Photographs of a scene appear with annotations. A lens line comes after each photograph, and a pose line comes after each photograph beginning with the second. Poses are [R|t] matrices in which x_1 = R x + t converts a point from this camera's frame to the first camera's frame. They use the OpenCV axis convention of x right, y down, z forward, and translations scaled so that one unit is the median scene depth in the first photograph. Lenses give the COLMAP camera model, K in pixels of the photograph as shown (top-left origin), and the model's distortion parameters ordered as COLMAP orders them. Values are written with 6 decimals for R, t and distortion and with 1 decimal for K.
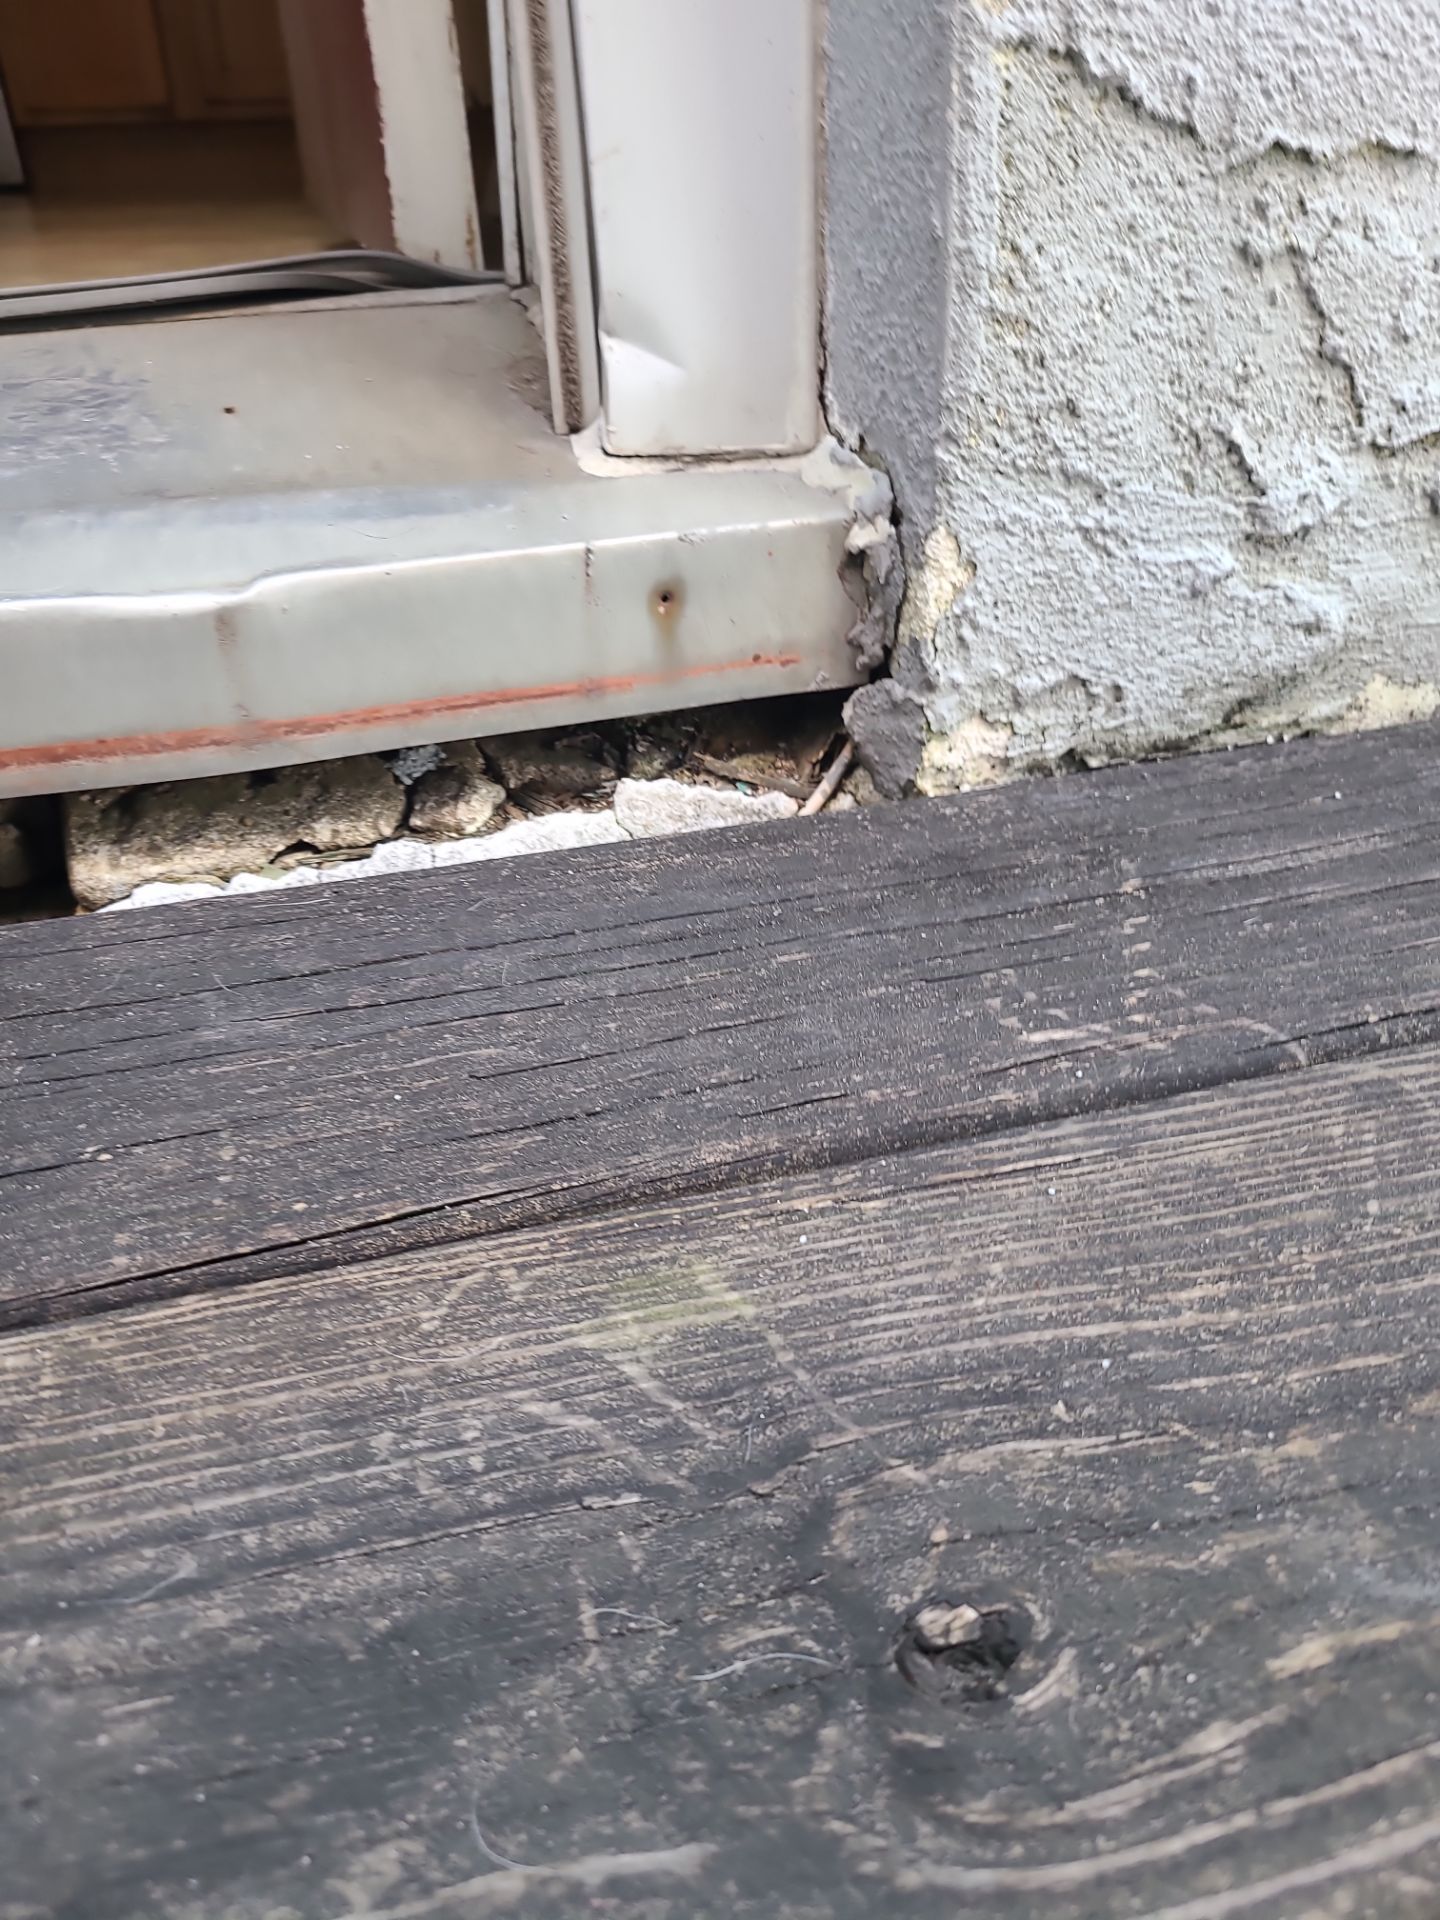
lens RADIAL K [[1486.3, 0, 720.0], [0, 1486.3, 960.0], [0, 0, 1]] dist [0.039880, -0.062021]
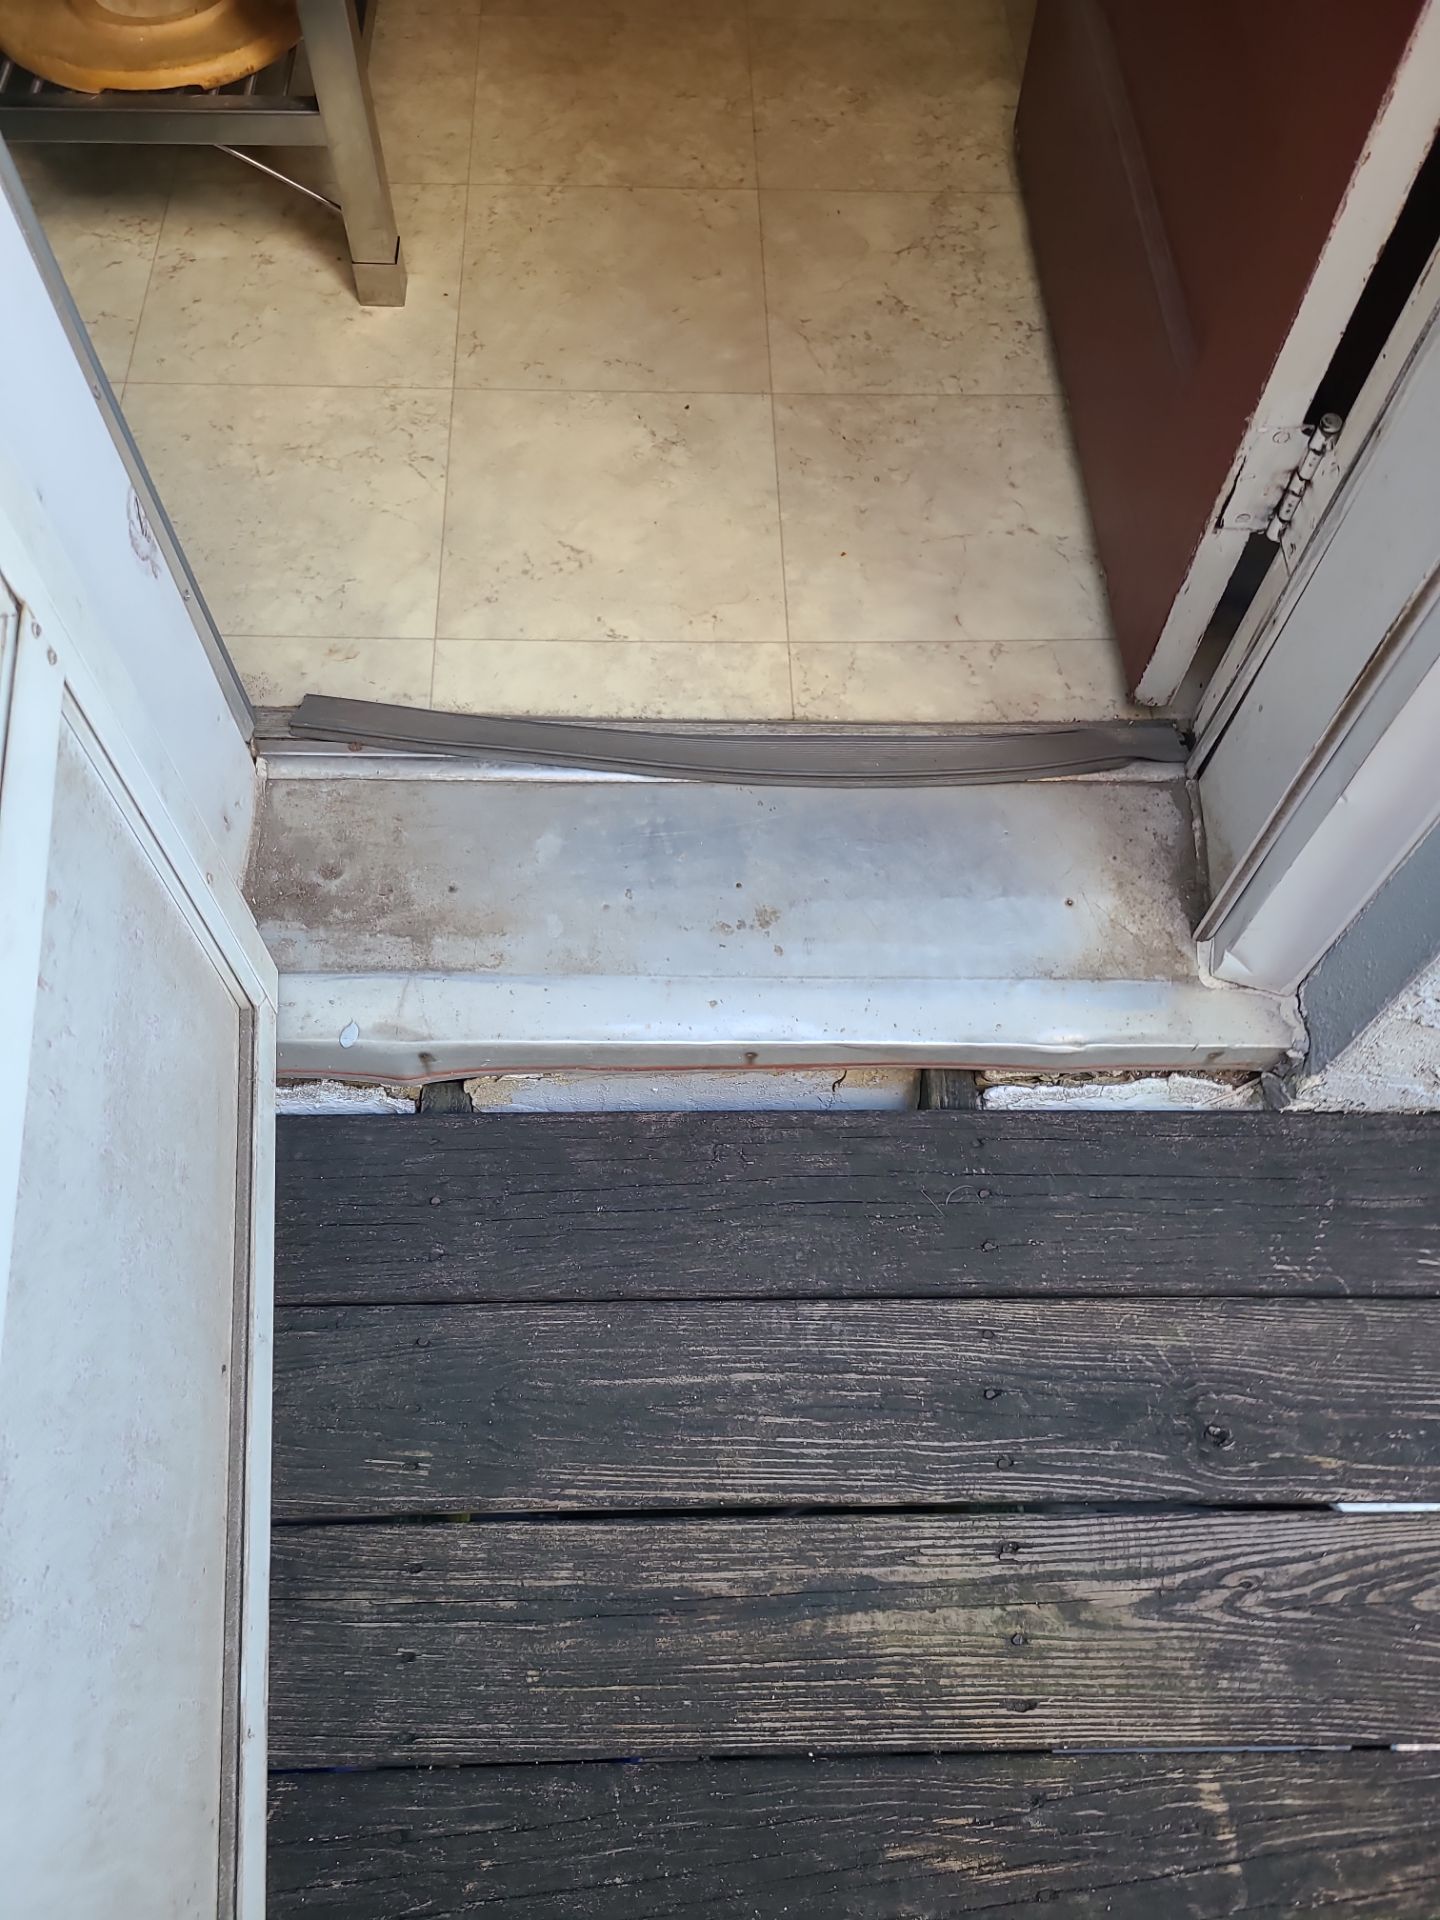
lens RADIAL K [[1447.7, 0, 712.0], [0, 1447.7, 984.2], [0, 0, 1]] dist [0.069284, -0.062681]
pose [[0.964561, 0.255972, -0.064032, -1.398513], [-0.184565, 0.827953, 0.529556, -2.812667], [0.188567, -0.498971, 0.845855, -2.542795]]
